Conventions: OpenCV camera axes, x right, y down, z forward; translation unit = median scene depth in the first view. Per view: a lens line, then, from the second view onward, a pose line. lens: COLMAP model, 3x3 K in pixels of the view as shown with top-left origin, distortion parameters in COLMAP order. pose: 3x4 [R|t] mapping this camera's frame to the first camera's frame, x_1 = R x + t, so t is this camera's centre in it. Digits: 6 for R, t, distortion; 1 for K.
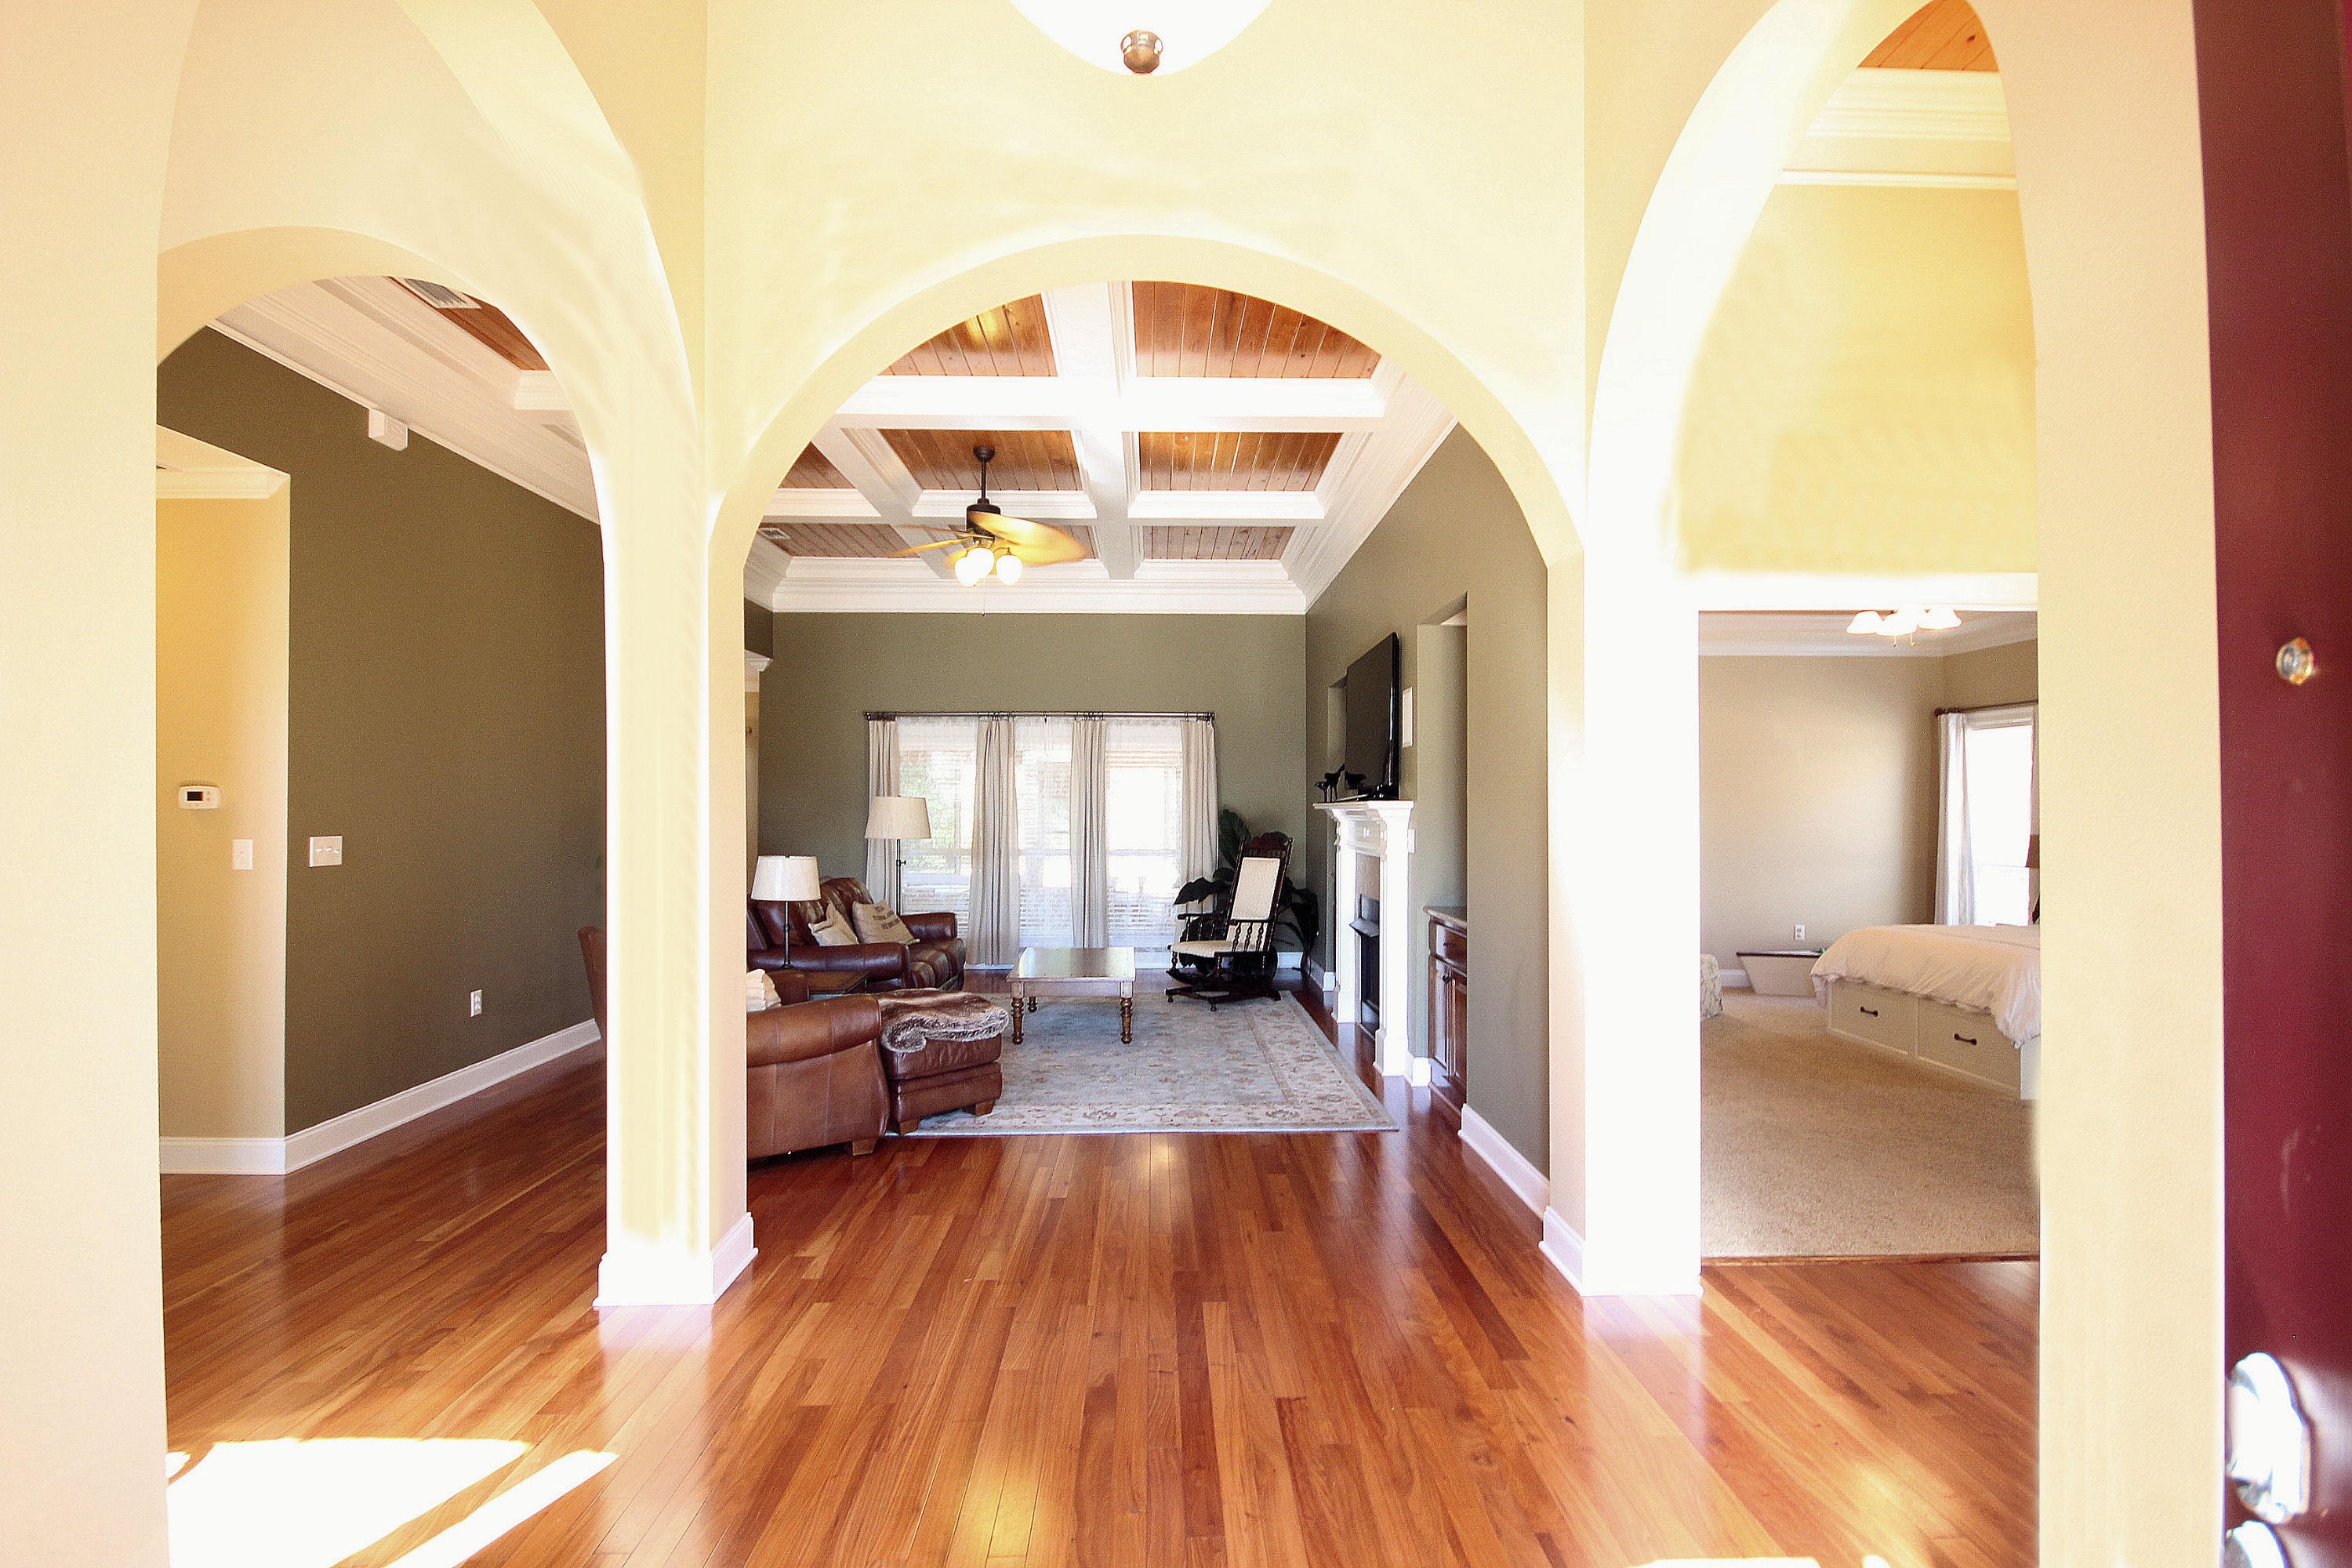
lens RADIAL K [[1086.8, 0, 1181.8], [0, 1086.8, 795.5], [0, 0, 1]] dist [-0.022325, 0.024769]
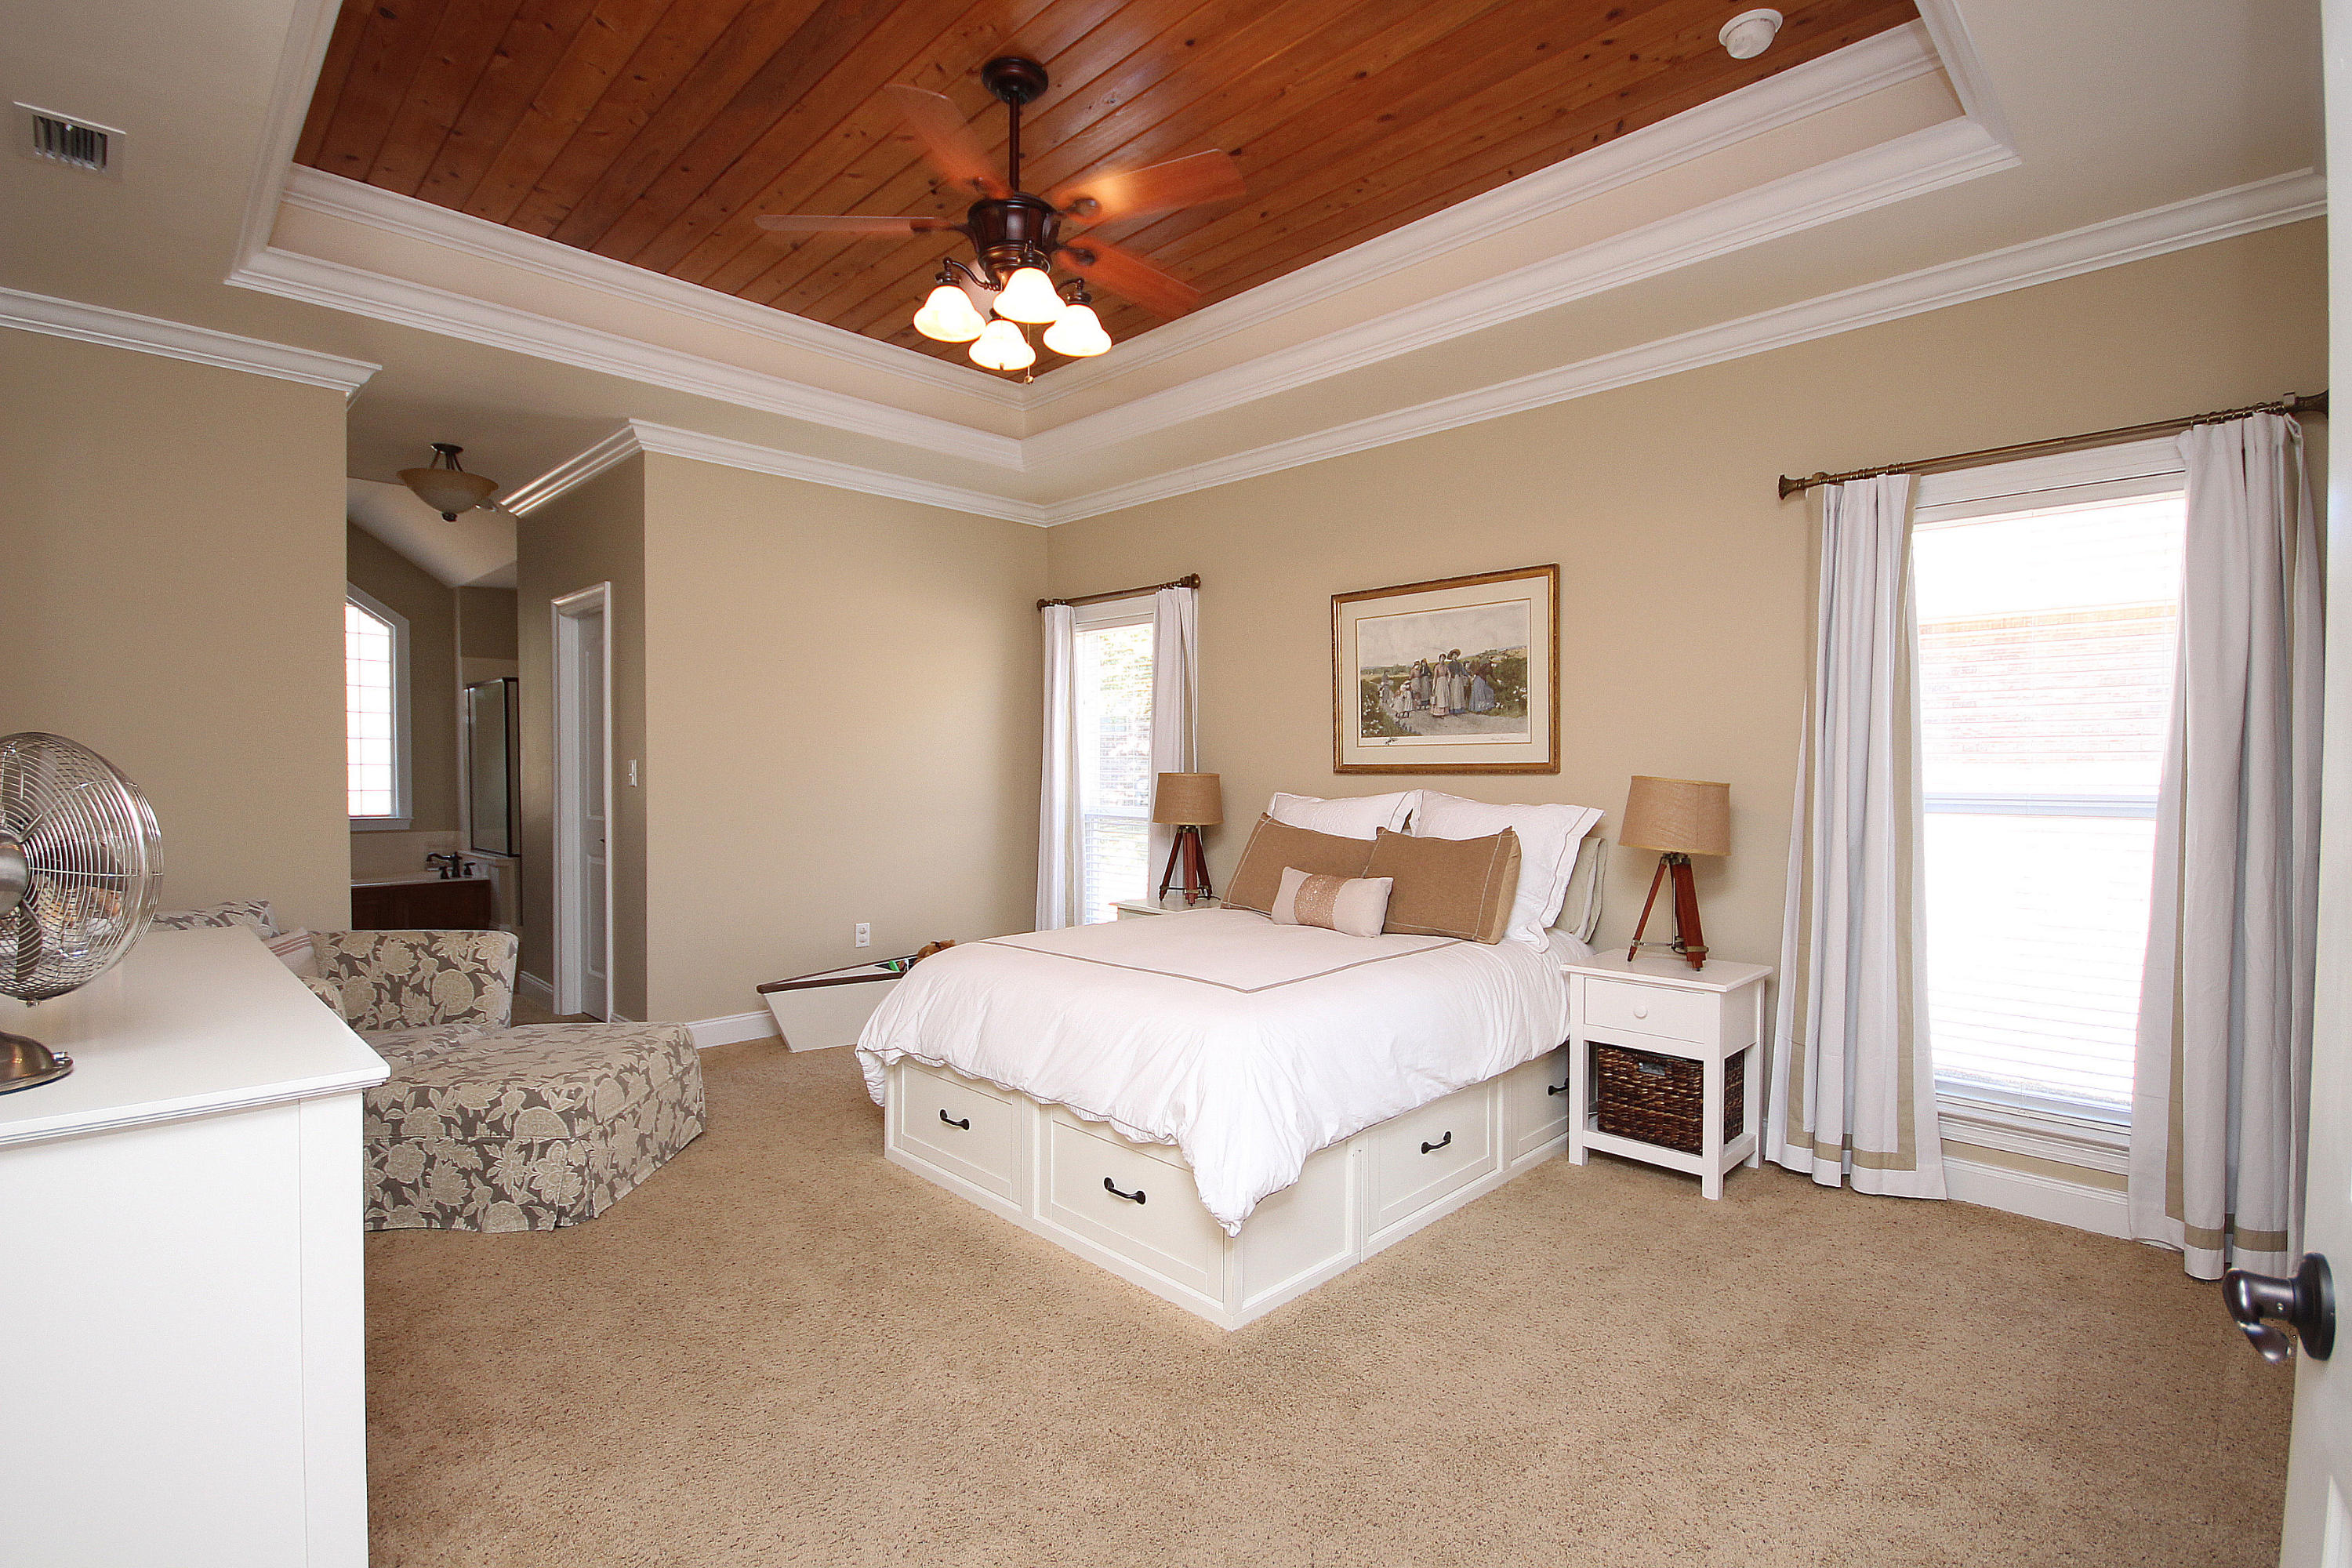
lens RADIAL K [[1086.8, 0, 1181.8], [0, 1086.8, 795.5], [0, 0, 1]] dist [-0.022325, 0.024769]
pose [[0.720825, -0.020904, 0.692802, 0.344951], [-0.006489, 0.999298, 0.036903, 0.026675], [-0.693087, -0.031096, 0.720183, 0.535996]]
